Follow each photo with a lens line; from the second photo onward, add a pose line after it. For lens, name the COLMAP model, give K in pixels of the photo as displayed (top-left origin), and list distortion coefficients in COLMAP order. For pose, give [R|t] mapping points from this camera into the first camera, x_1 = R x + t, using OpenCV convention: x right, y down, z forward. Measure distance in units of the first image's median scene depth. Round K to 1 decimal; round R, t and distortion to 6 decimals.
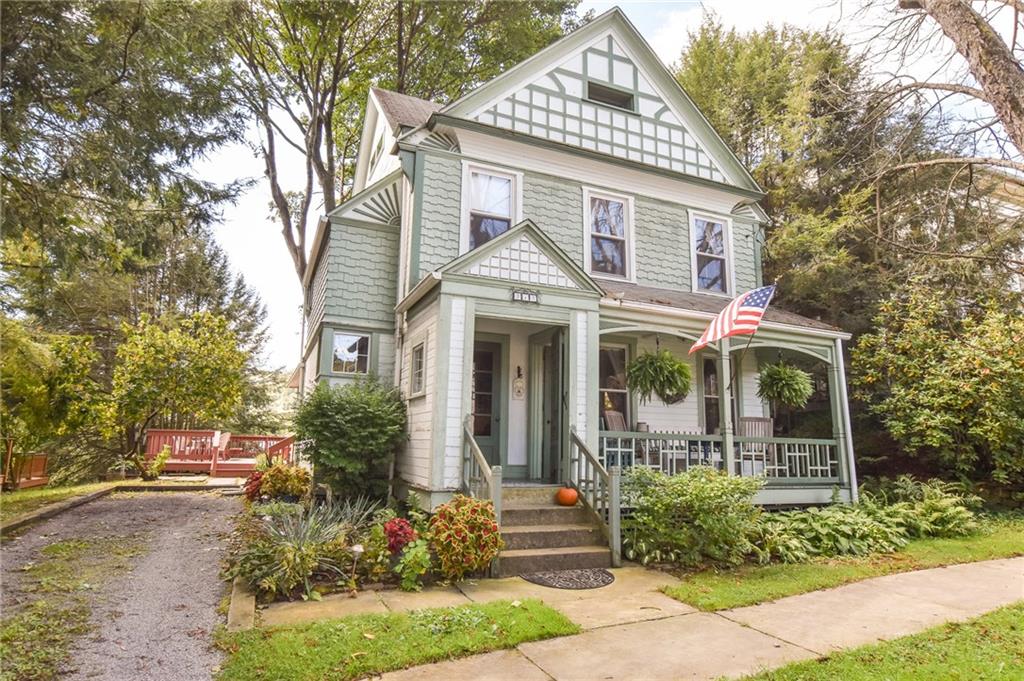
lens RADIAL K [[569.5, 0, 512.5], [0, 569.5, 343.8], [0, 0, 1]] dist [-0.024024, 0.000053]
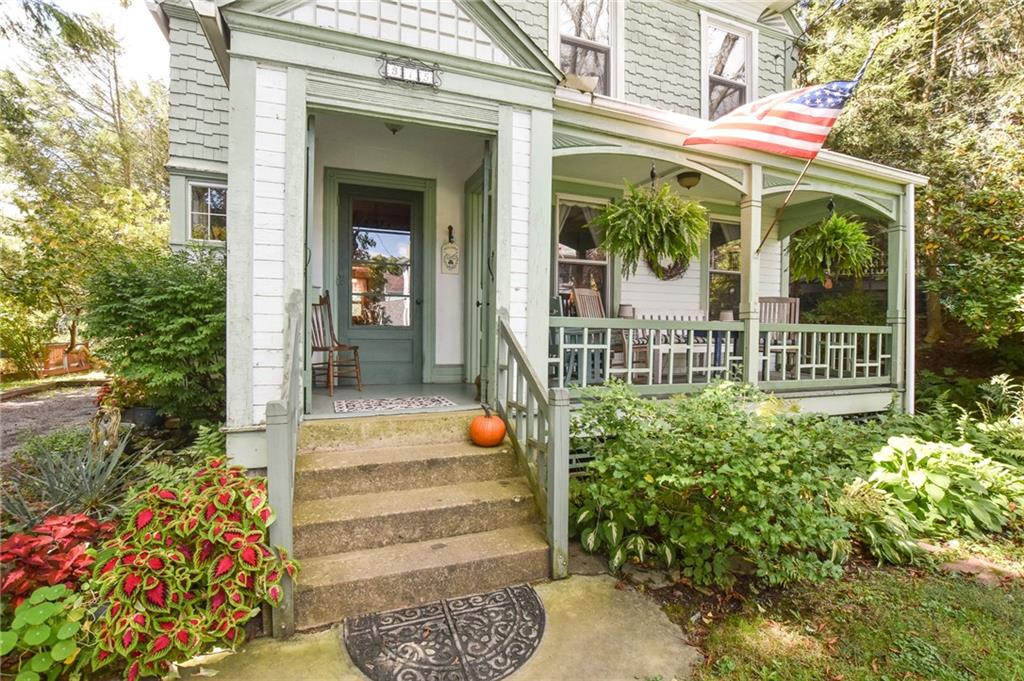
lens RADIAL K [[466.4, 0, 514.9], [0, 466.4, 338.0], [0, 0, 1]] dist [-0.025282, -0.000787]
pose [[0.999606, -0.009458, -0.026440, 0.118560], [0.014516, 0.980058, 0.198183, 0.070665], [0.024039, -0.198488, 0.979808, 0.474231]]
